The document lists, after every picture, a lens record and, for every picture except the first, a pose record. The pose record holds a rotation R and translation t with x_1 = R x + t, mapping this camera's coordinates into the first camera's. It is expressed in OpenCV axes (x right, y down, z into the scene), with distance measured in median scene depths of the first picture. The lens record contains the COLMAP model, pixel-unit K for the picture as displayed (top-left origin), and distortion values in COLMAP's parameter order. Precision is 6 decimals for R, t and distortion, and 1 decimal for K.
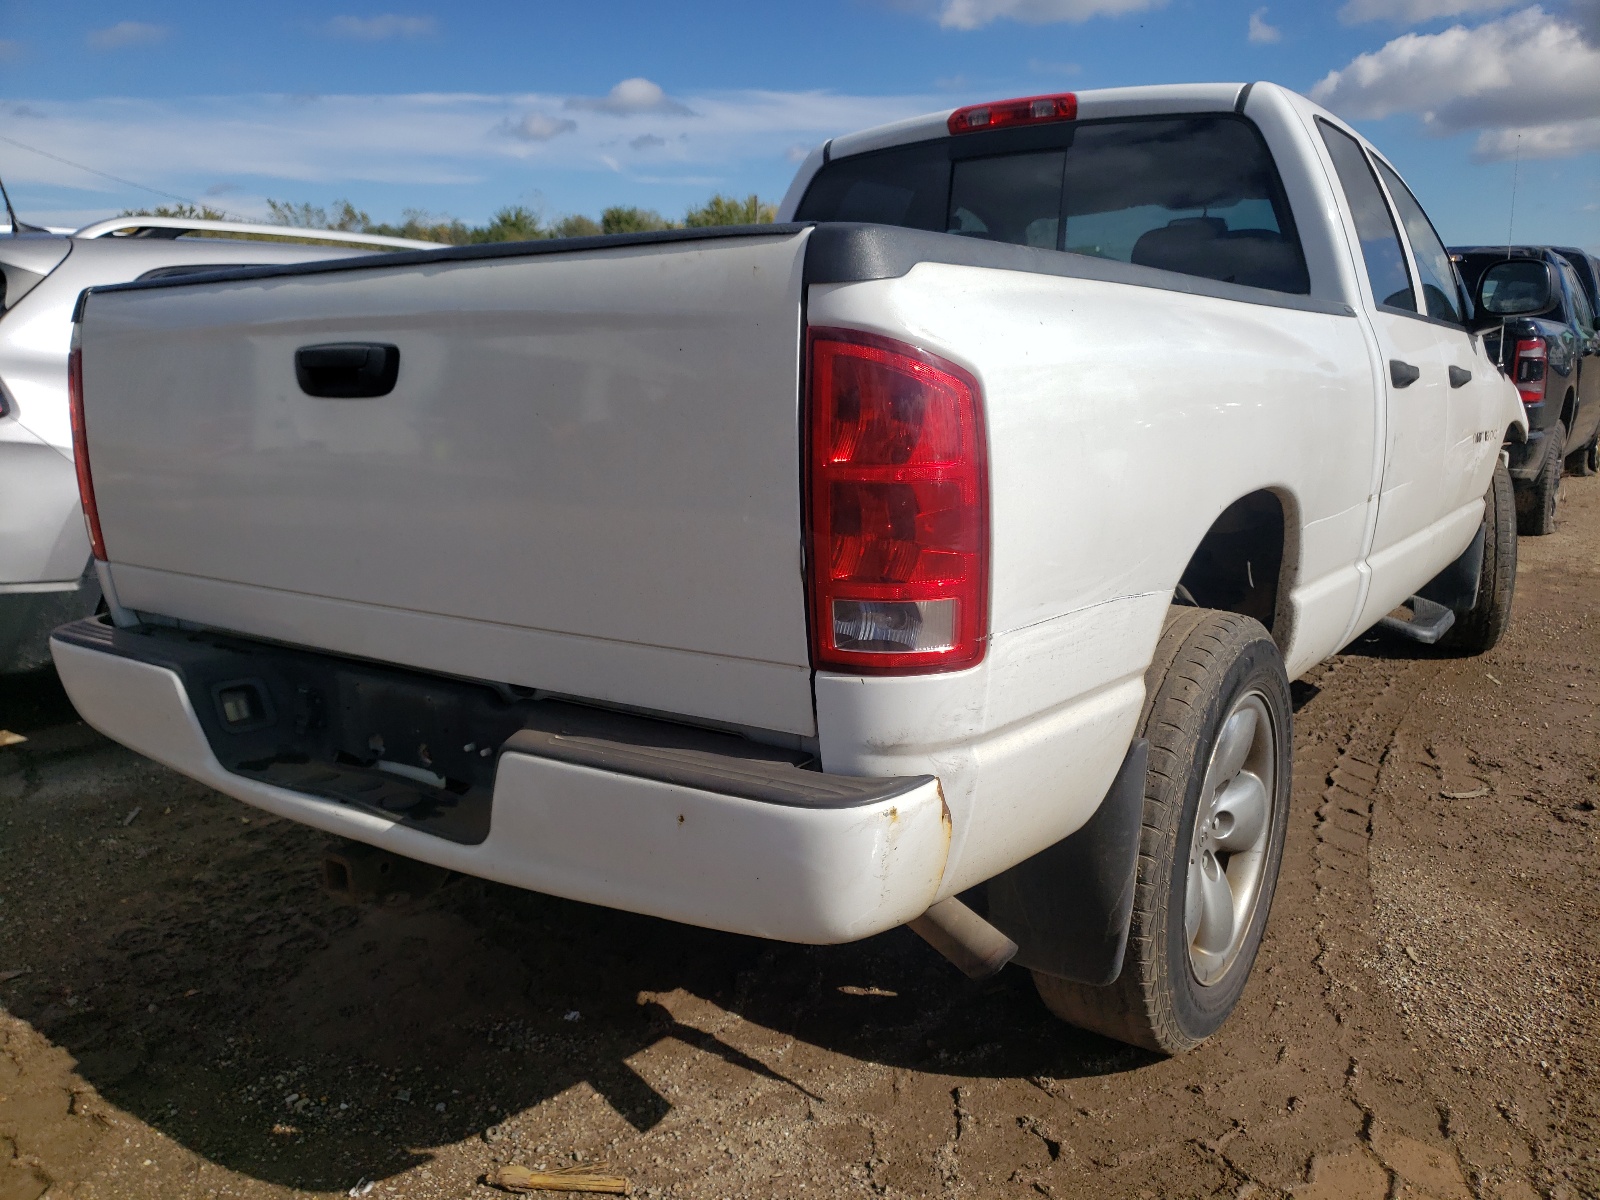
lens RADIAL K [[1240.2, 0, 812.1], [0, 1240.2, 599.7], [0, 0, 1]] dist [0.007846, 0.008415]
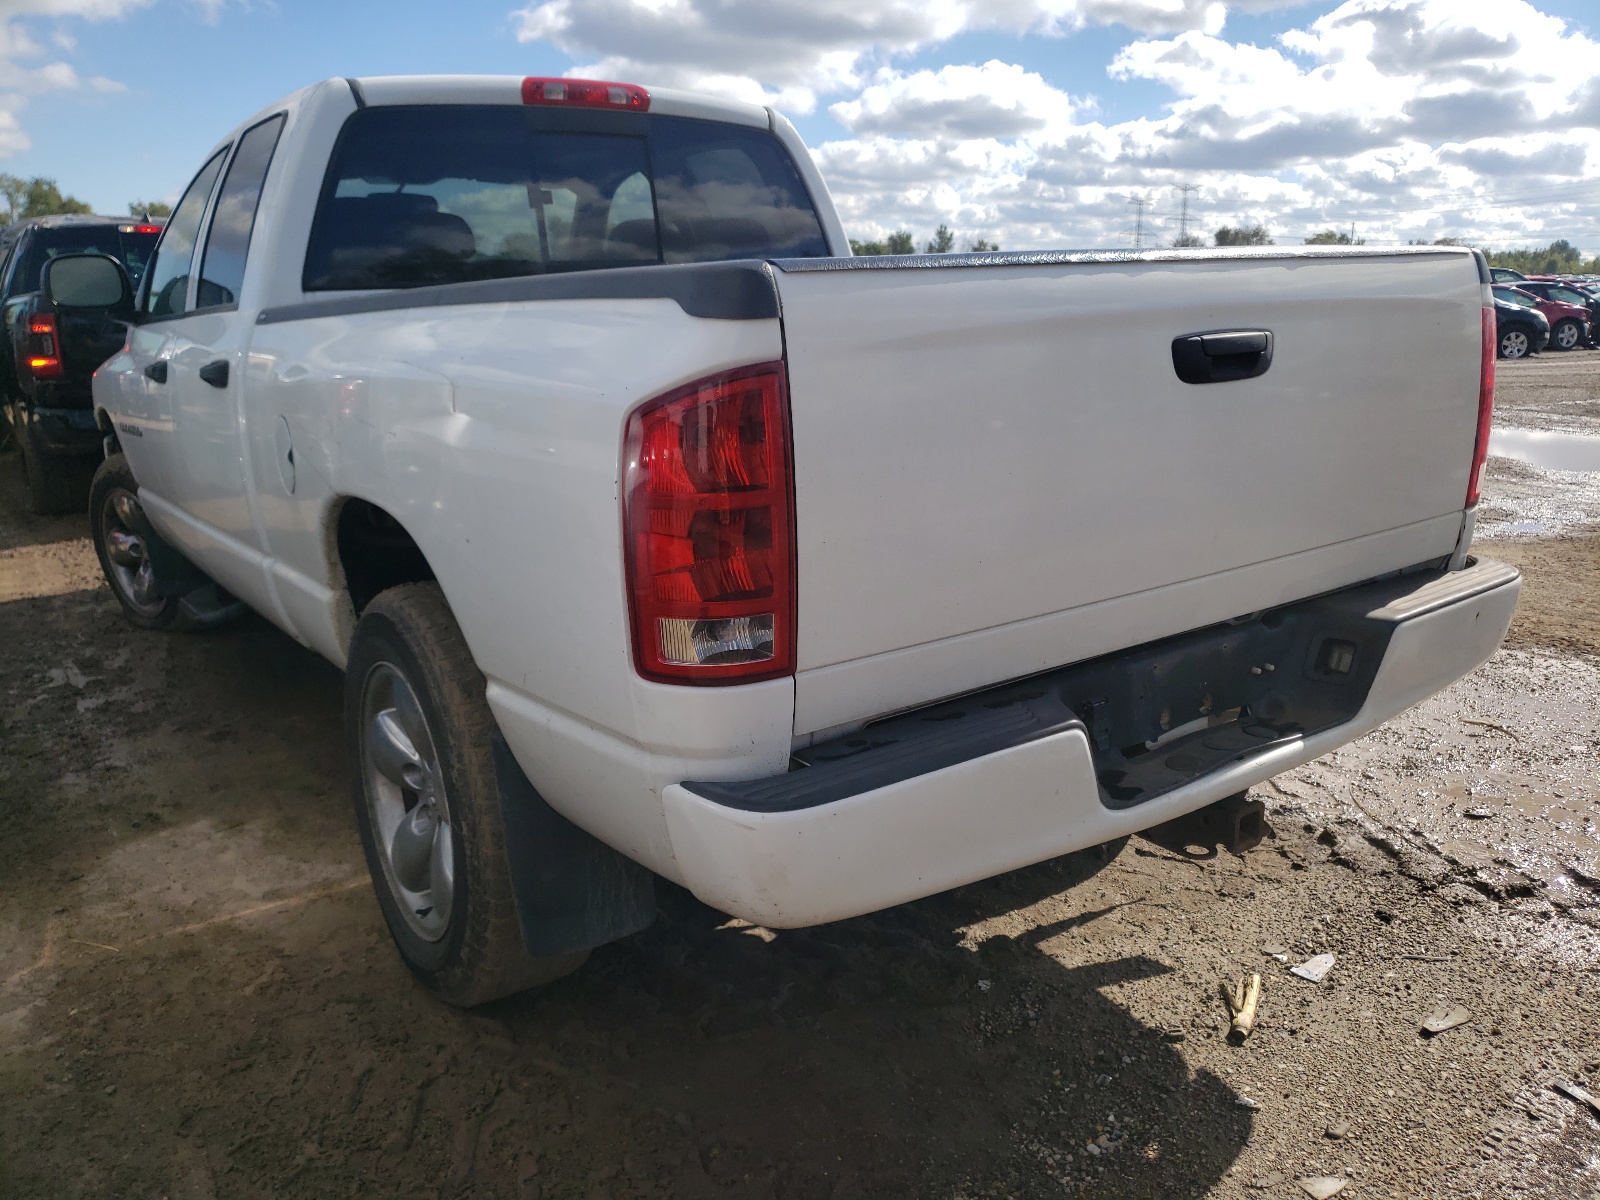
lens RADIAL K [[1240.2, 0, 812.1], [0, 1240.2, 599.7], [0, 0, 1]] dist [0.007846, 0.008415]
pose [[0.341290, -0.225239, 0.912573, -1.178337], [0.206699, 0.965084, 0.160897, -0.175468], [-0.916950, 0.133715, 0.375930, 0.750656]]
